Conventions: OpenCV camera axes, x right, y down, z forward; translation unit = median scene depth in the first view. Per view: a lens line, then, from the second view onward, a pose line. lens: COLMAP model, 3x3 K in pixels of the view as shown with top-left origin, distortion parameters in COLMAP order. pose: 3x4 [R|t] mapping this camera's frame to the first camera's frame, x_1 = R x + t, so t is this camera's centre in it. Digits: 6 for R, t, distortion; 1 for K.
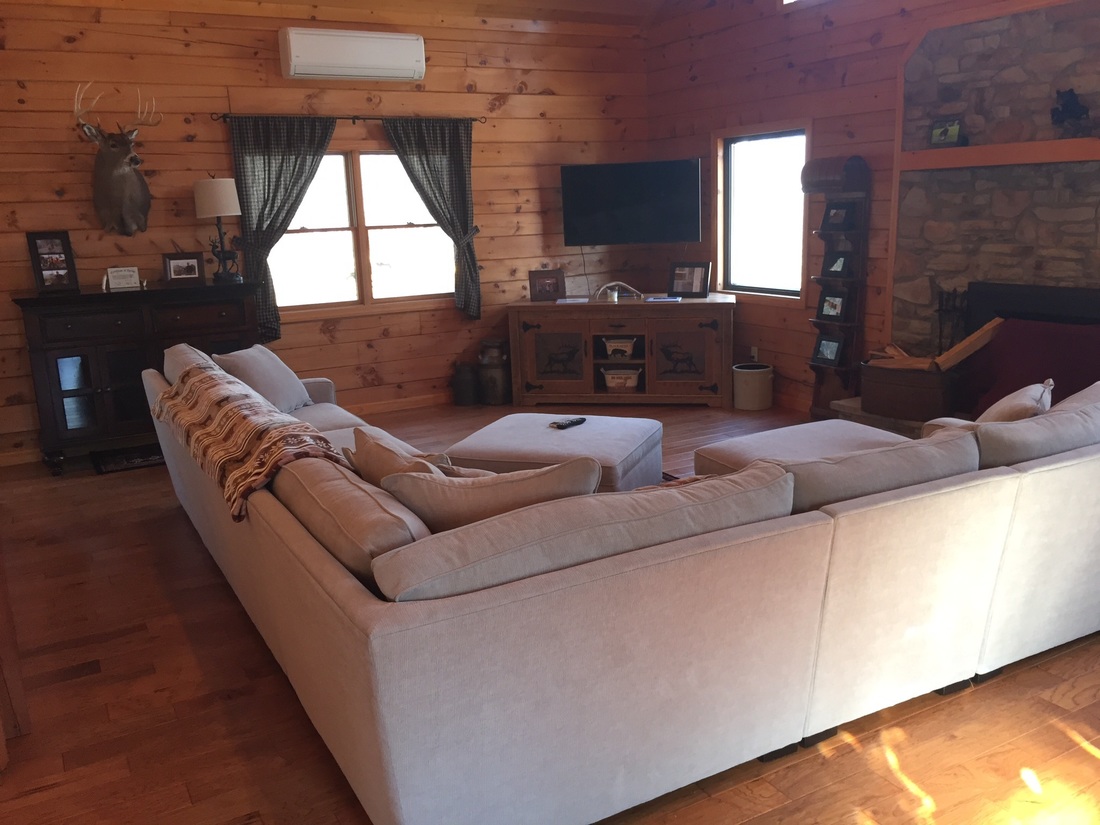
lens RADIAL K [[956.7, 0, 550.0], [0, 956.7, 412.5], [0, 0, 1]] dist [0.095919, -0.142849]
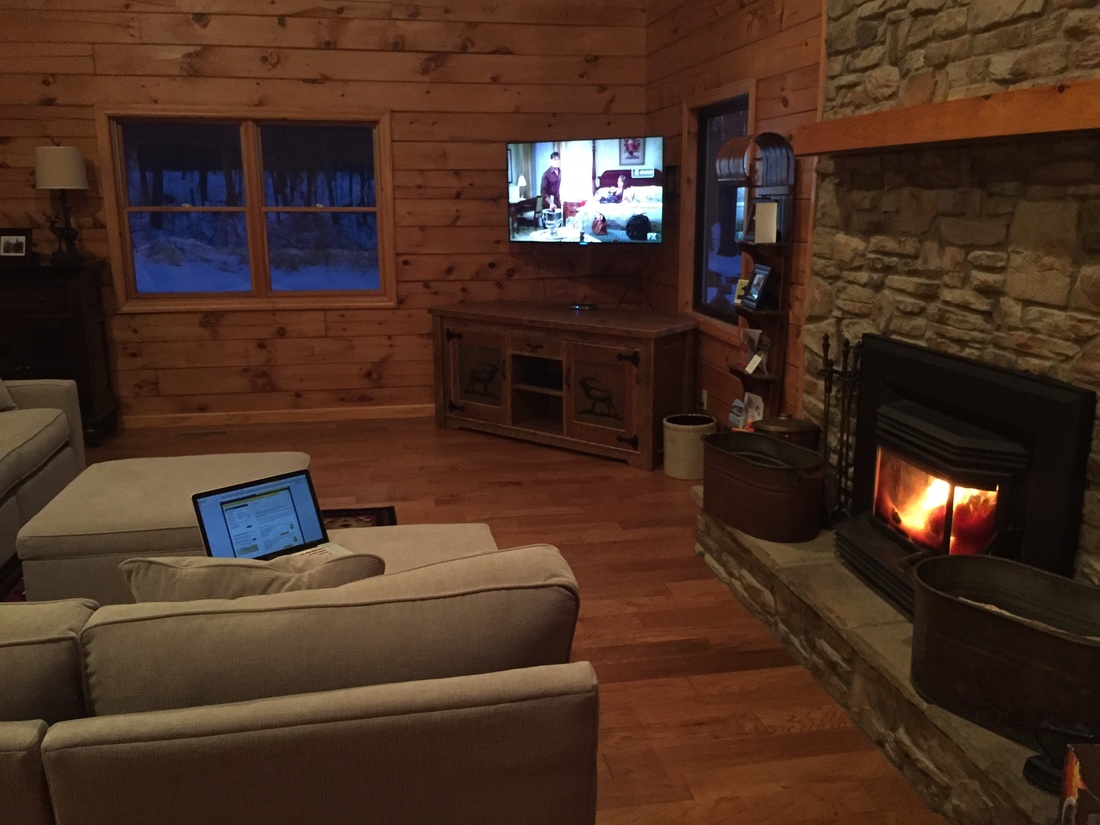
lens RADIAL K [[956.7, 0, 550.0], [0, 956.7, 412.5], [0, 0, 1]] dist [0.095919, -0.142849]
pose [[0.943316, 0.106034, -0.314502, 0.382989], [-0.101942, 0.994353, 0.029481, -0.069820], [0.315852, 0.004252, 0.948799, 0.291768]]
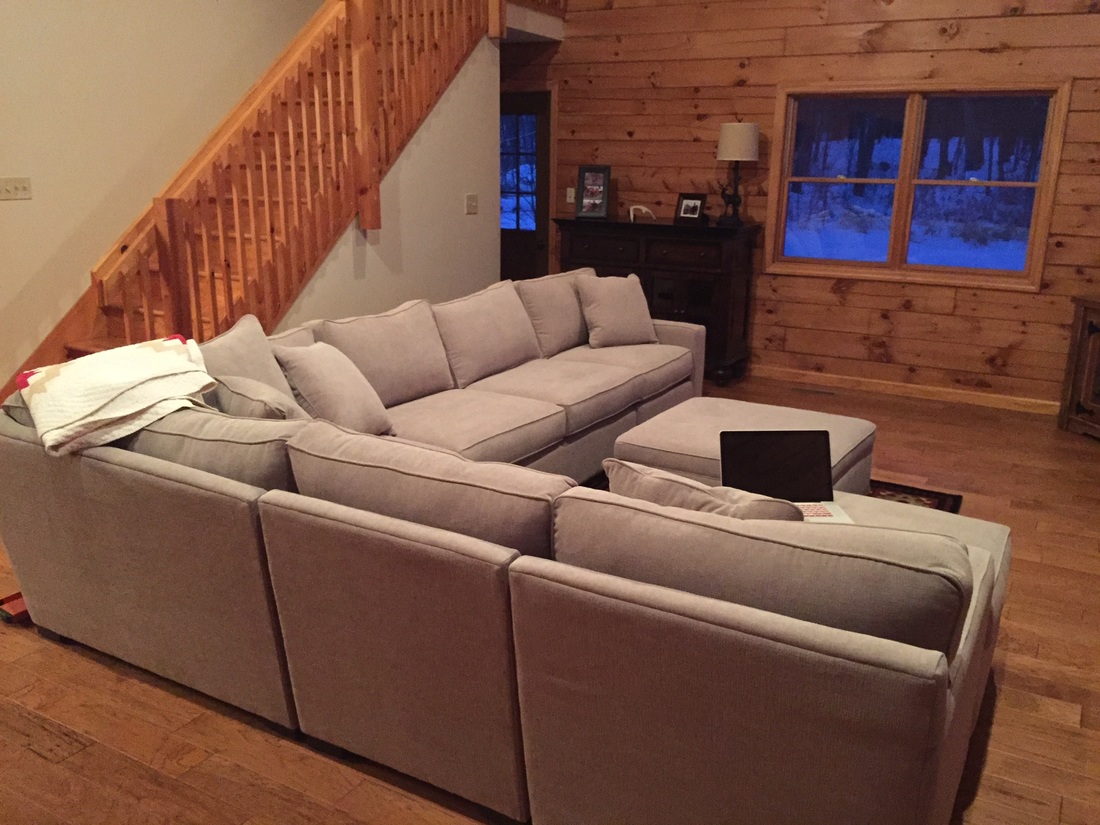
lens RADIAL K [[956.7, 0, 550.0], [0, 956.7, 412.5], [0, 0, 1]] dist [0.095919, -0.142849]
pose [[0.505016, 0.266906, -0.820805, 0.464831], [-0.221590, 0.959204, 0.175573, -0.081889], [0.834181, 0.093215, 0.543557, 0.303486]]
